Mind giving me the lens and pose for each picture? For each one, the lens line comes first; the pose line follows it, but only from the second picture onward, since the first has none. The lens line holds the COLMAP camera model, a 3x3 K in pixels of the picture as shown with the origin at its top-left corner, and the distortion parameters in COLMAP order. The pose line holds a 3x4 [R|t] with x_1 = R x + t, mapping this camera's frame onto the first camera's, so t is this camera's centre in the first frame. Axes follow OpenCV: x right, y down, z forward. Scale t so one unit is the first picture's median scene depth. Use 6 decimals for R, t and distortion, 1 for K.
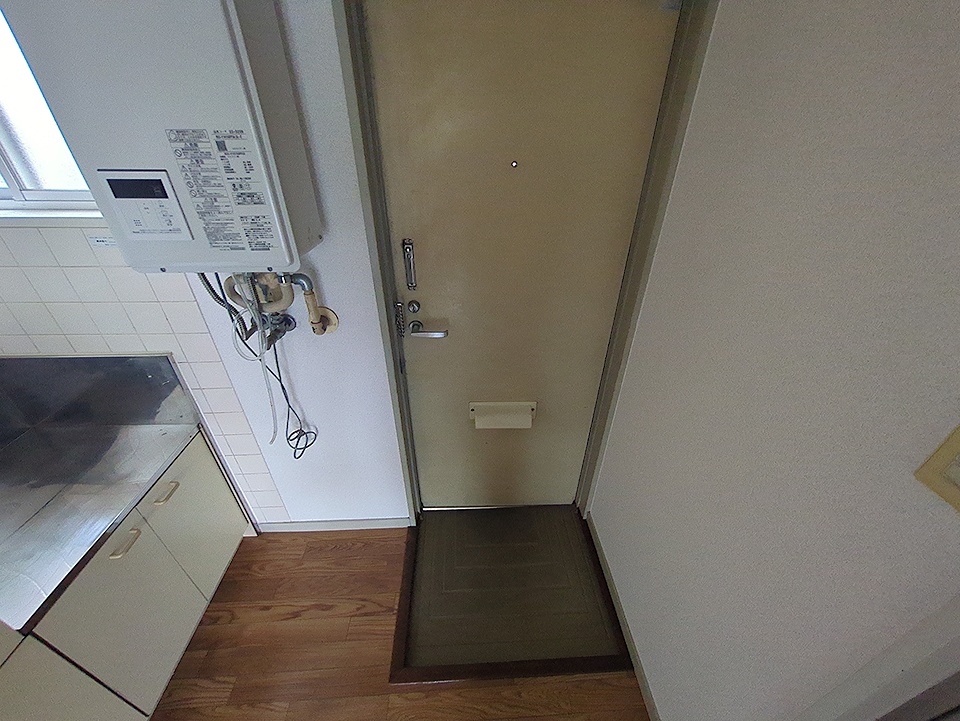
lens RADIAL K [[375.7, 0, 482.0], [0, 375.7, 361.7], [0, 0, 1]] dist [-0.003324, -0.000729]
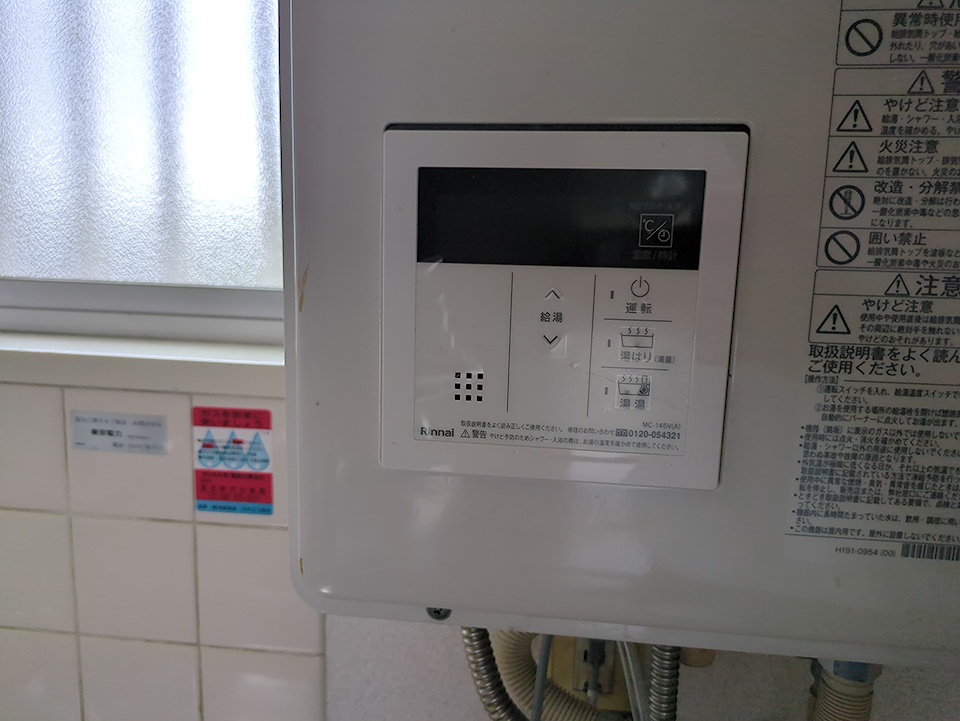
lens RADIAL K [[729.2, 0, 479.0], [0, 729.2, 362.3], [0, 0, 1]] dist [0.005134, -0.009374]
pose [[0.984028, 0.036274, -0.174276, -0.714158], [-0.105770, 0.906602, -0.408516, -0.195084], [0.143180, 0.420425, 0.895959, 0.558251]]
